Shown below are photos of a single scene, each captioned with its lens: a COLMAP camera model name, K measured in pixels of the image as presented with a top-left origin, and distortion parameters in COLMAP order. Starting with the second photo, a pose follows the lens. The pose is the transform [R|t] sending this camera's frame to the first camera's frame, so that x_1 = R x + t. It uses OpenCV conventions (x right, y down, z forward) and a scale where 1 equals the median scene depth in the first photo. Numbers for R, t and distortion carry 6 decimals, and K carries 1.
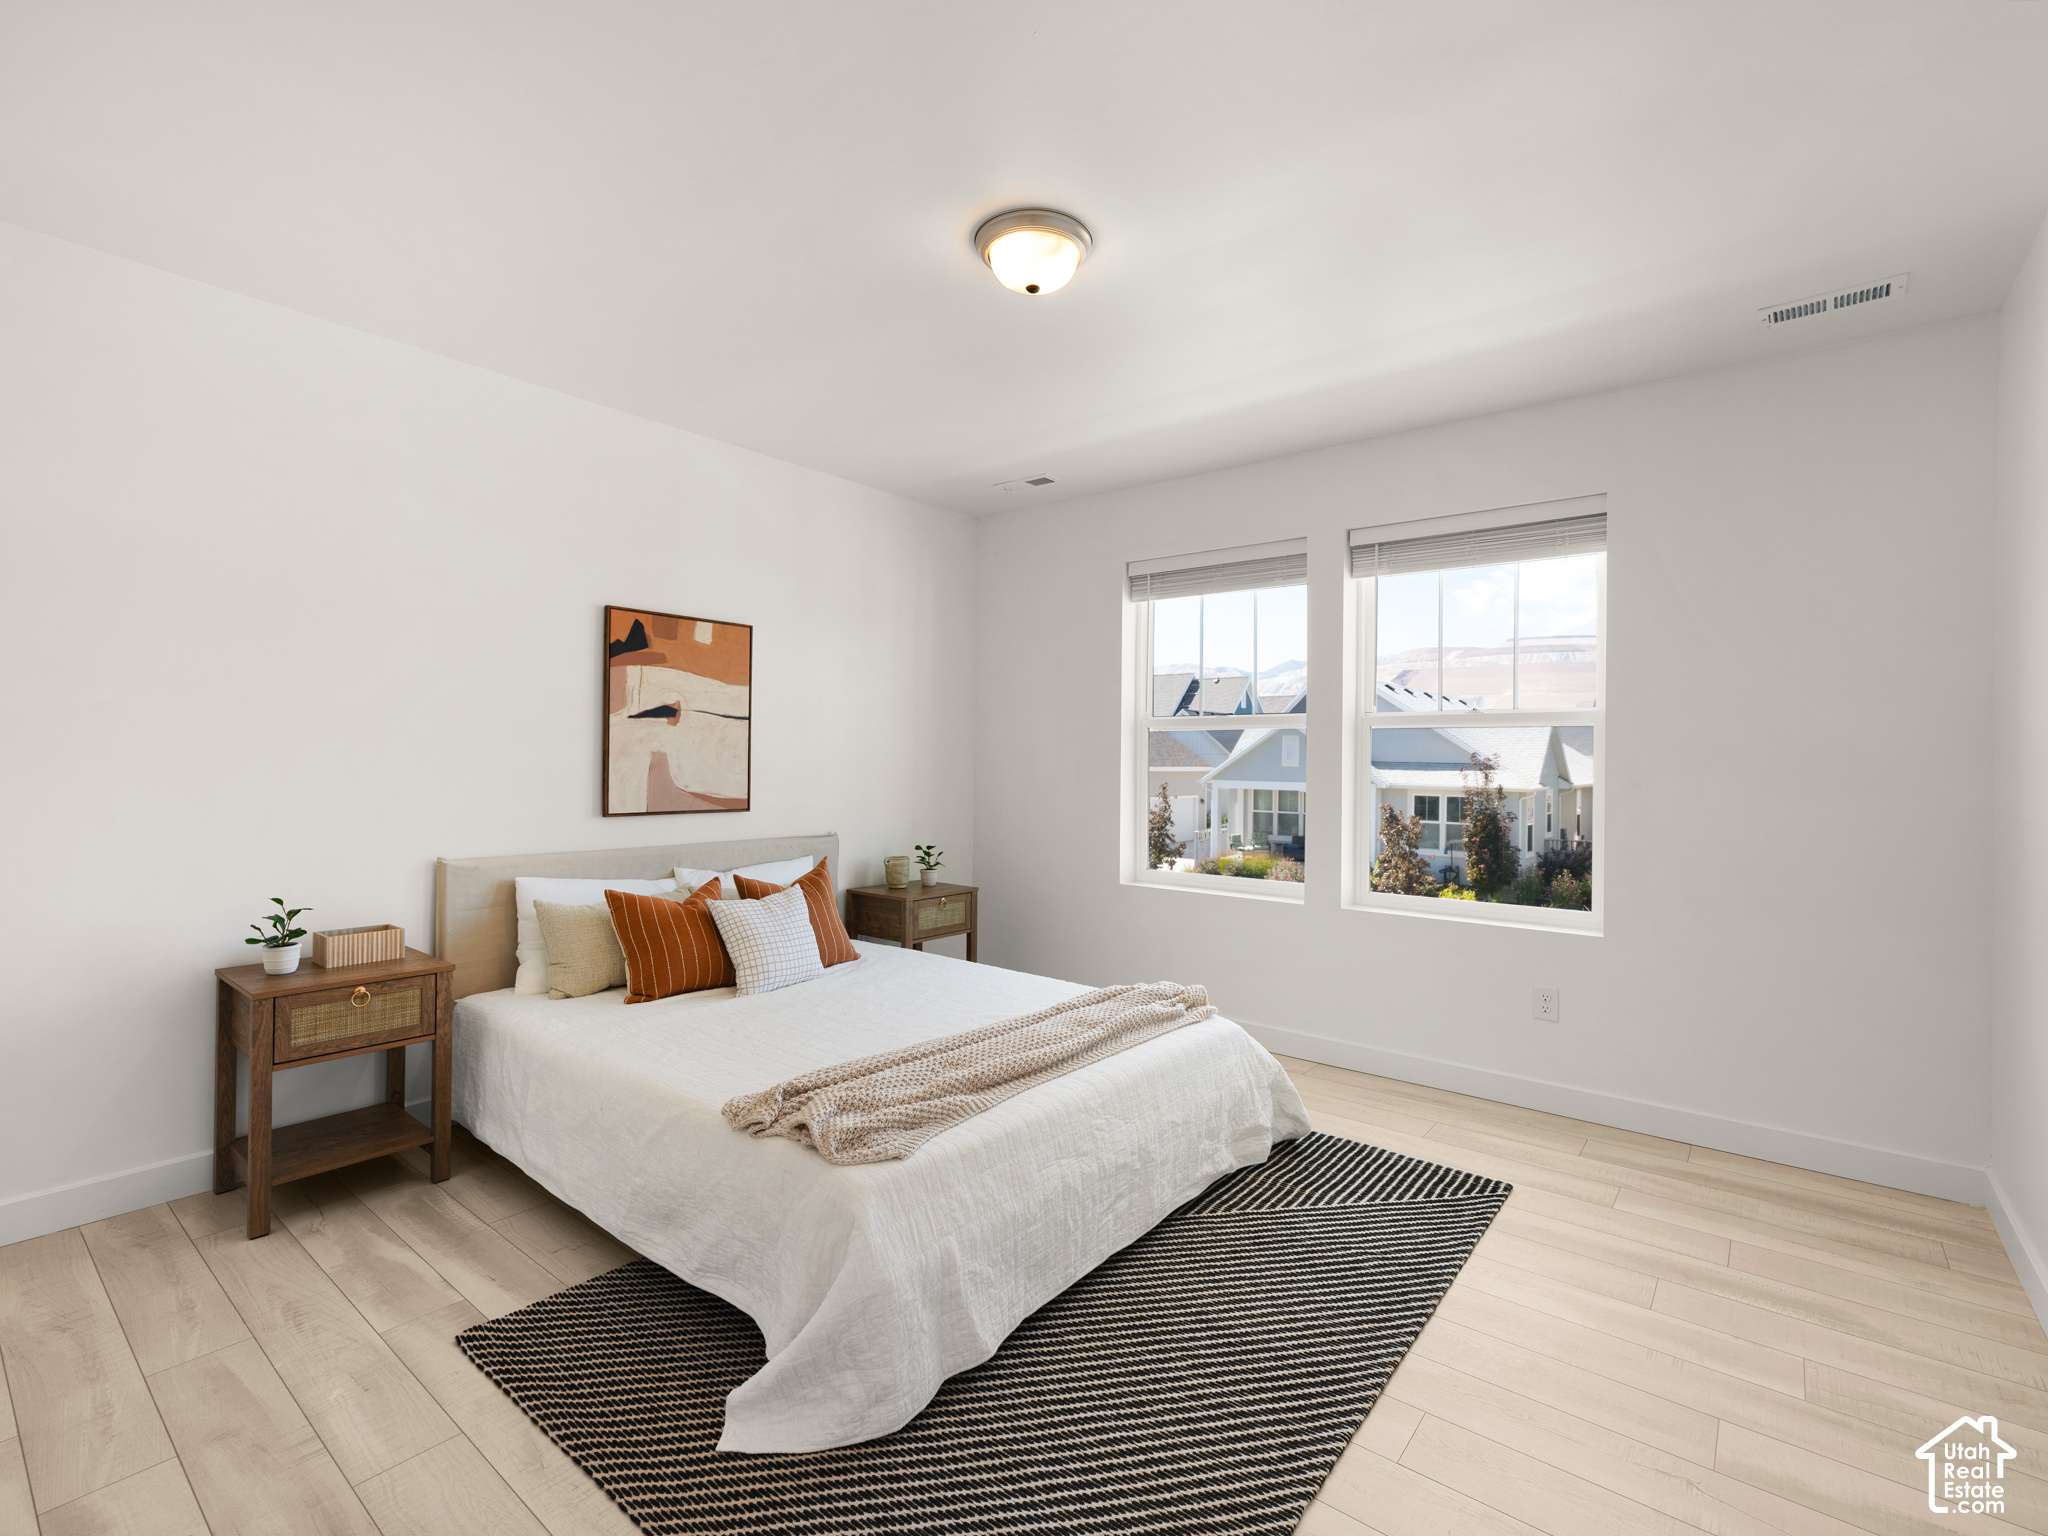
lens RADIAL K [[943.0, 0, 1028.1], [0, 943.0, 748.0], [0, 0, 1]] dist [-0.002257, -0.000111]
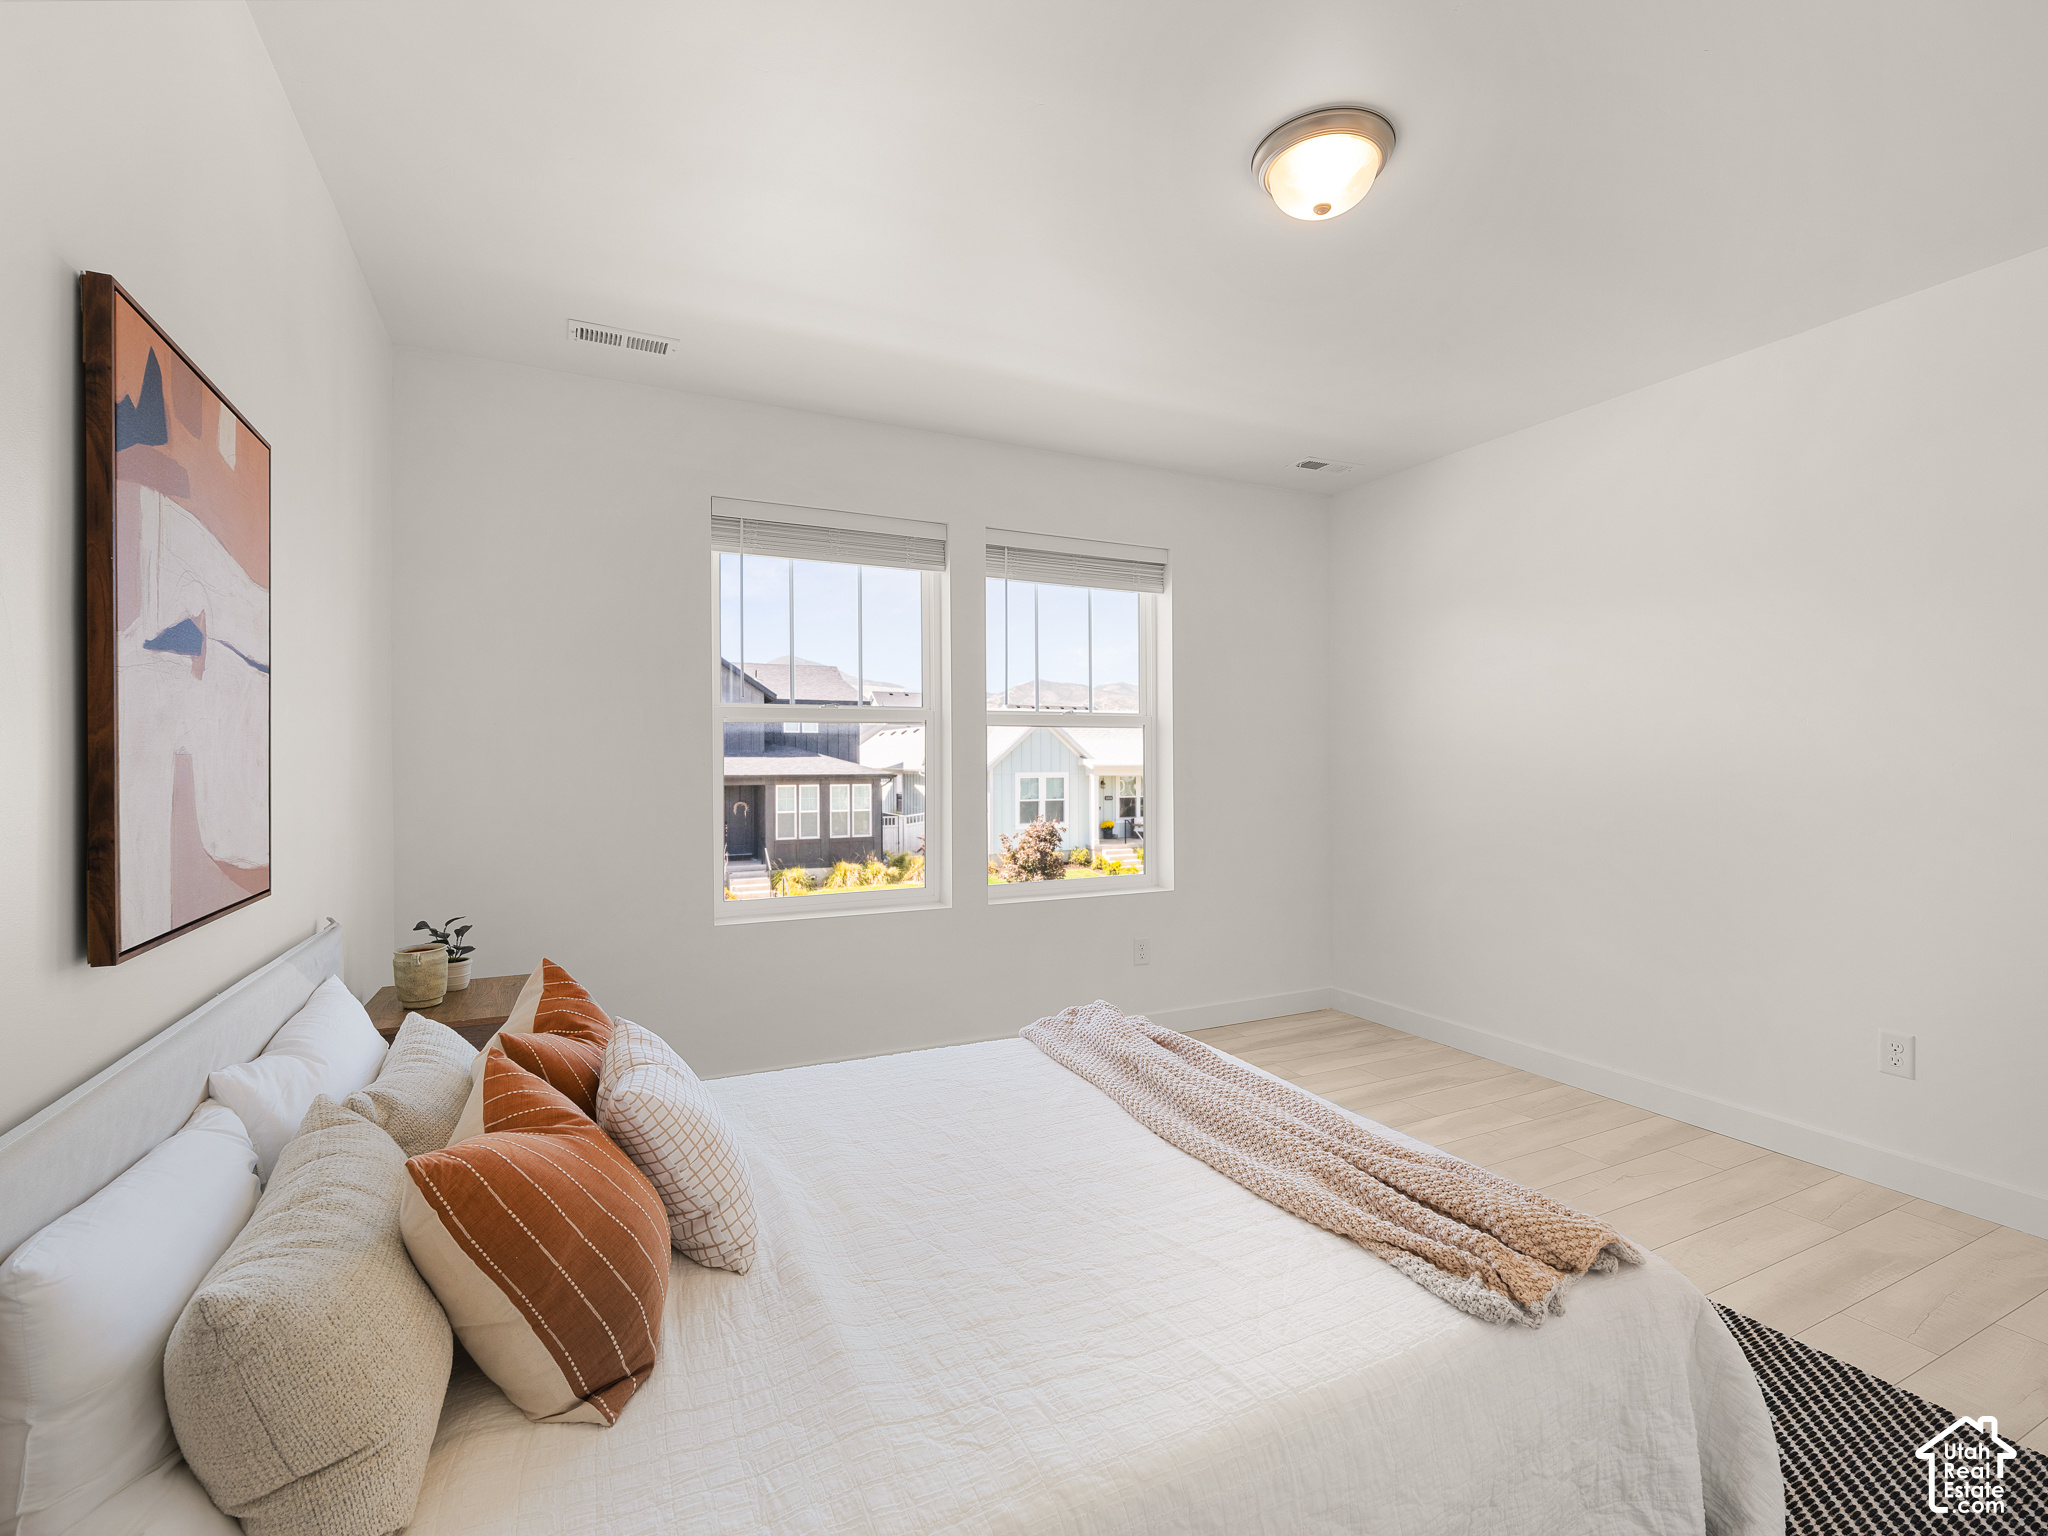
lens RADIAL K [[1003.2, 0, 1024.0], [0, 1003.2, 768.0], [0, 0, 1]] dist [0.147772, 0.000117]
pose [[0.390820, -0.017851, 0.920294, -0.652940], [-0.003032, 0.999782, 0.020681, 0.001681], [-0.920462, -0.010873, 0.390681, 0.544853]]
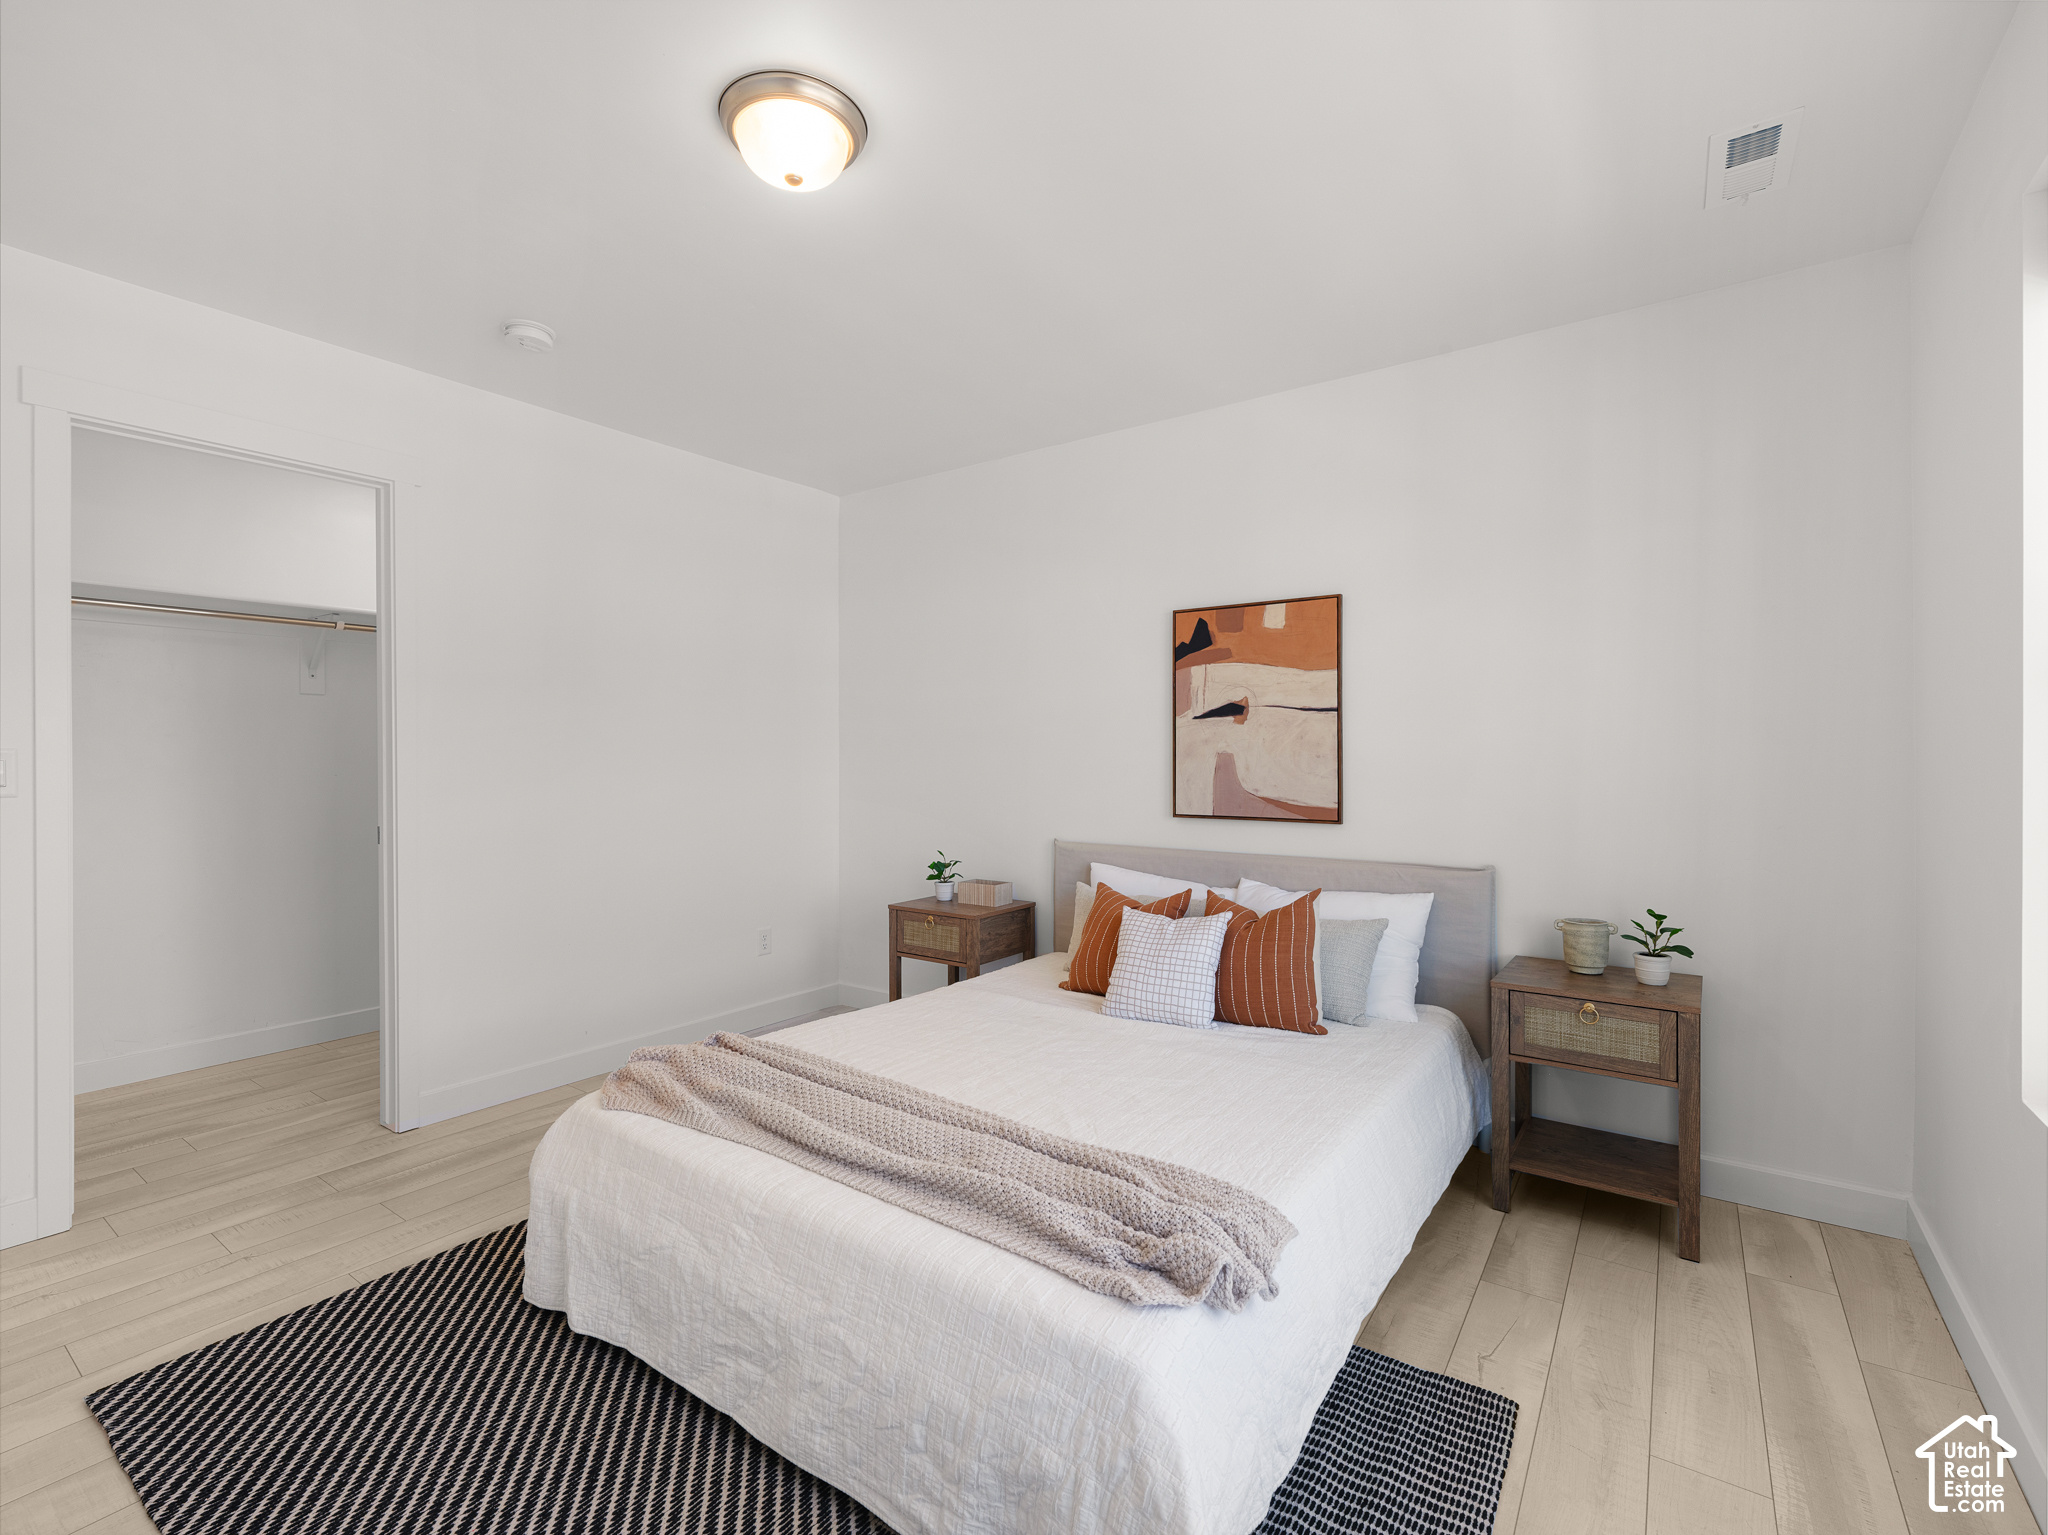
lens RADIAL K [[928.4, 0, 1022.8], [0, 928.4, 760.0], [0, 0, 1]] dist [0.000437, 0.000339]
pose [[0.060954, -0.003546, -0.998134, 0.521772], [0.016536, 0.999860, -0.002543, 0.010293], [0.998004, -0.016350, 0.061004, 0.733832]]
